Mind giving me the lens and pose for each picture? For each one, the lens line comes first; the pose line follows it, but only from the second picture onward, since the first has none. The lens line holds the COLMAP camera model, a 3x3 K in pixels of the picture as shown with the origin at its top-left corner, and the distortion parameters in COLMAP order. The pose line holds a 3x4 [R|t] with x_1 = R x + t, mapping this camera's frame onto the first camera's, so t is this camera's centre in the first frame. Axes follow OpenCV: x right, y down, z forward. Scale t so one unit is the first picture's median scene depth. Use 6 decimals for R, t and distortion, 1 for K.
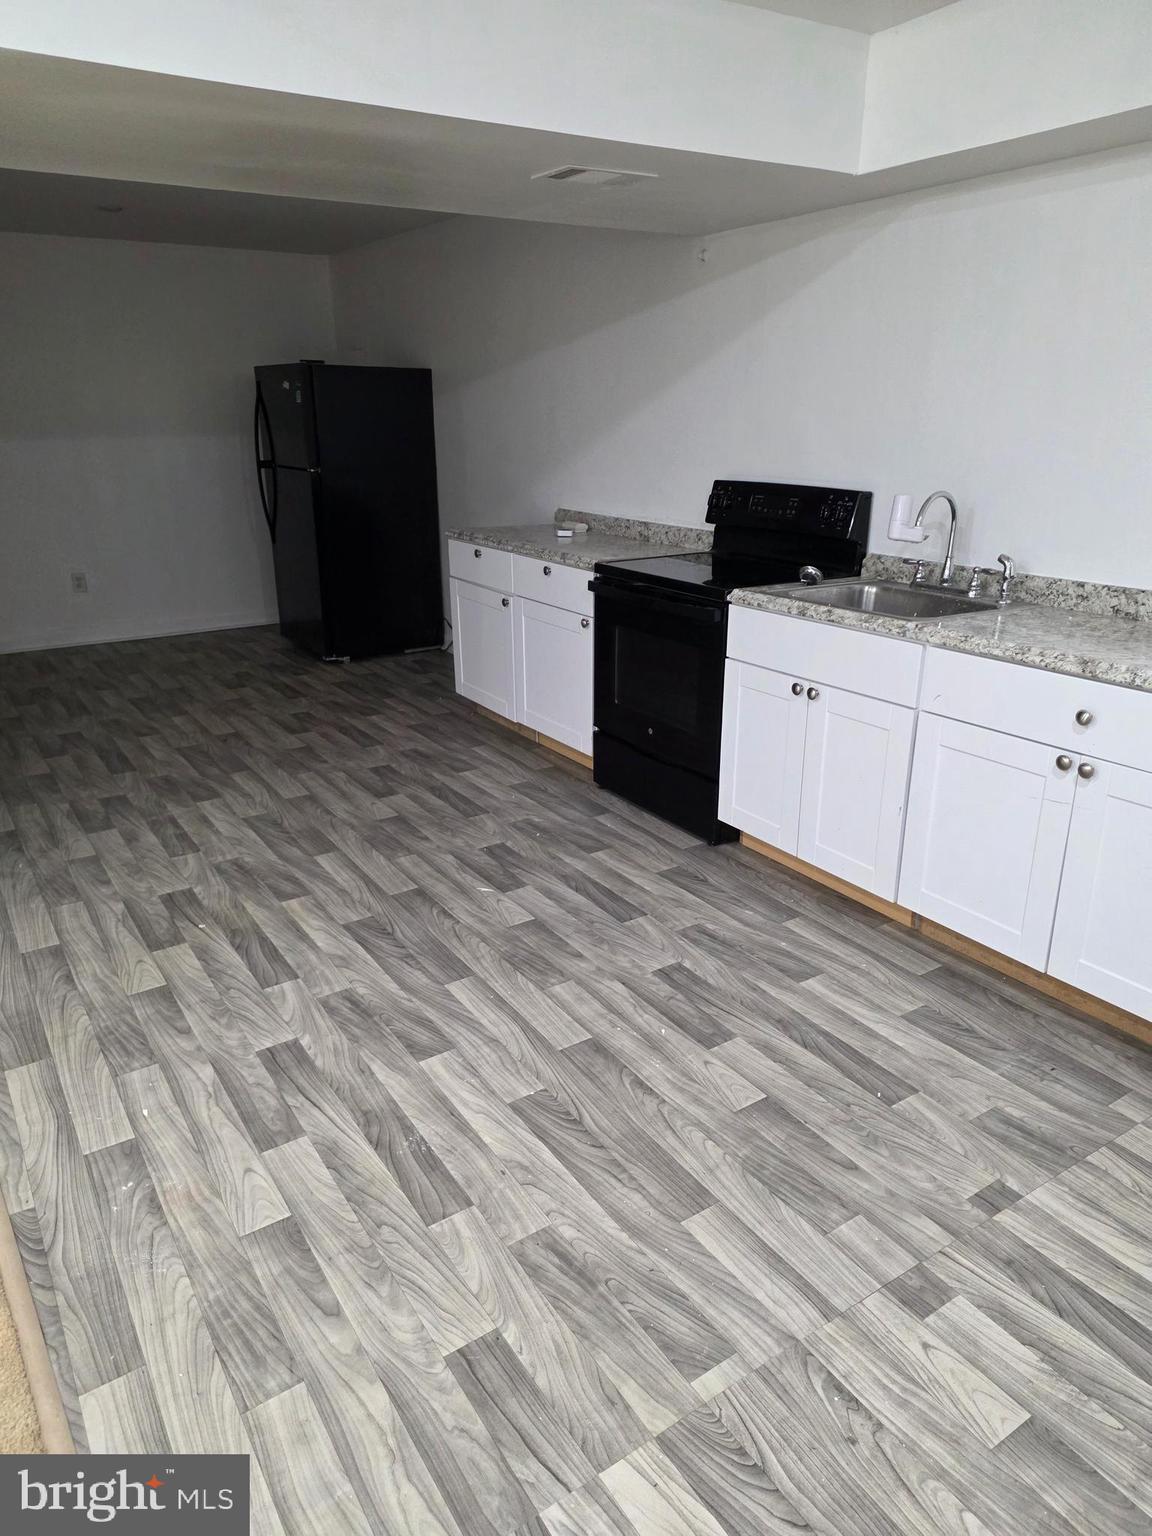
lens RADIAL K [[1006.0, 0, 577.2], [0, 1006.0, 759.7], [0, 0, 1]] dist [0.093468, -0.069881]
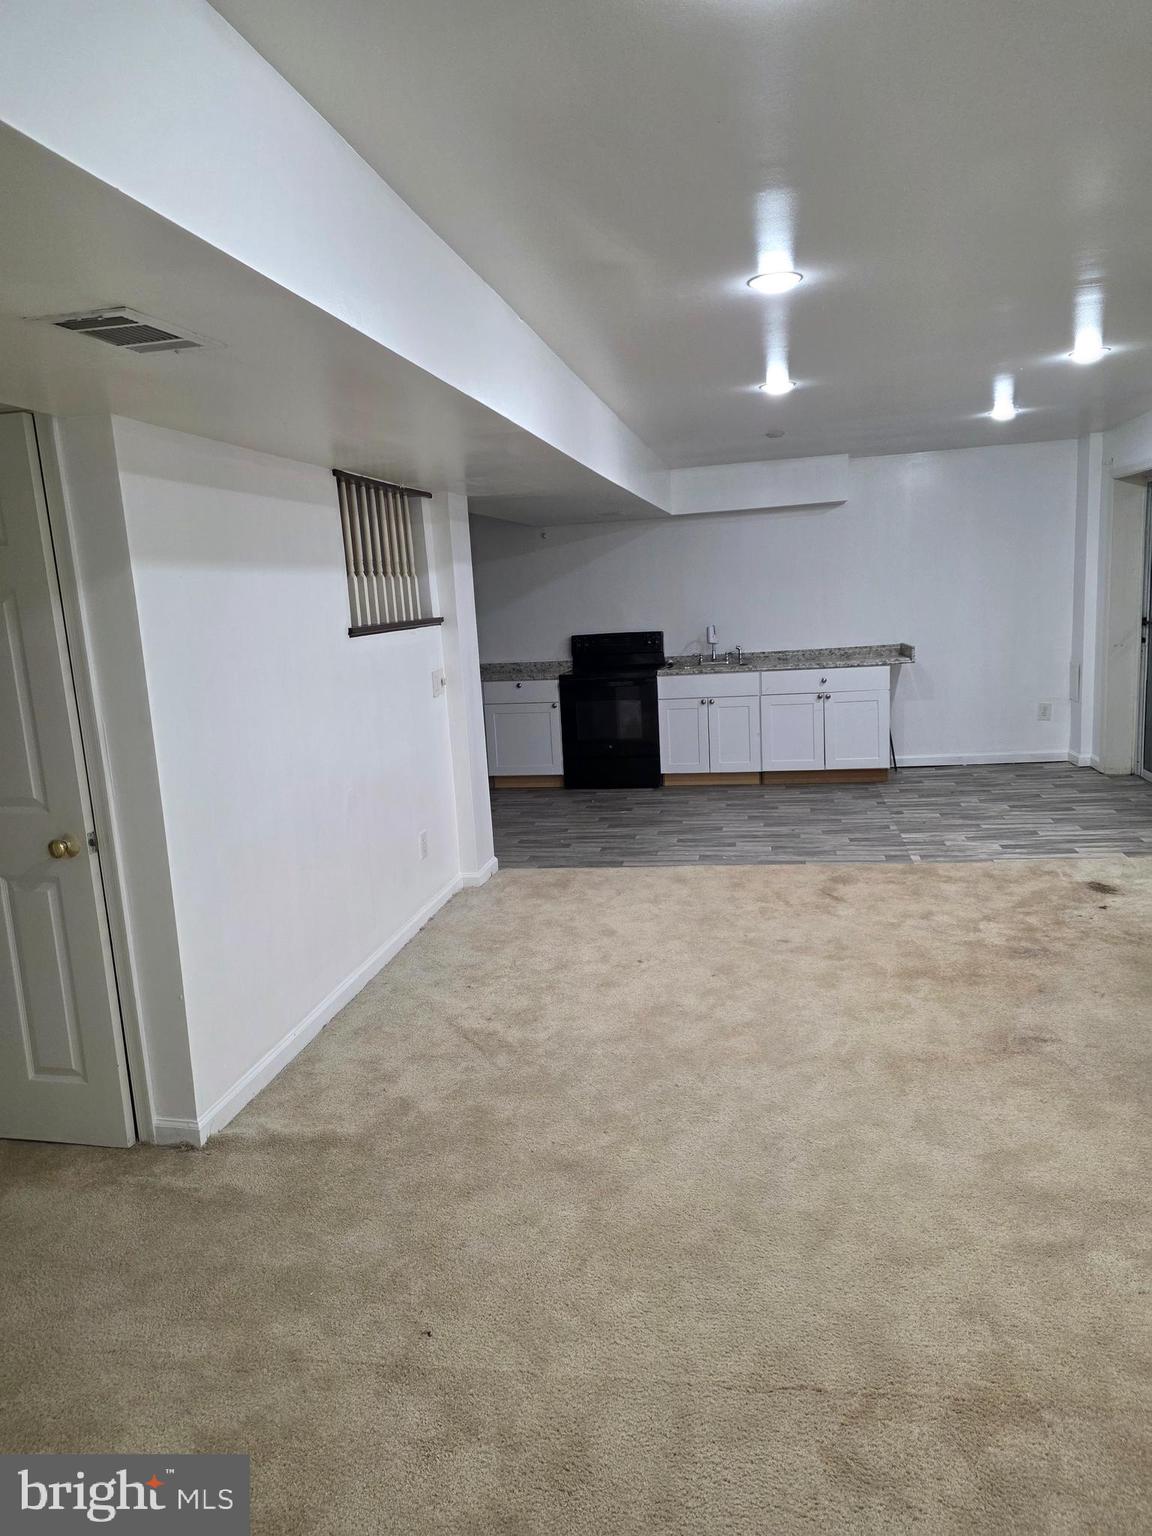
lens RADIAL K [[1006.0, 0, 577.2], [0, 1006.0, 759.7], [0, 0, 1]] dist [0.093468, -0.069881]
pose [[0.695708, -0.153153, 0.701808, -1.546863], [0.285523, 0.955469, -0.074533, 0.143005], [-0.659141, 0.252236, 0.708456, -0.464784]]
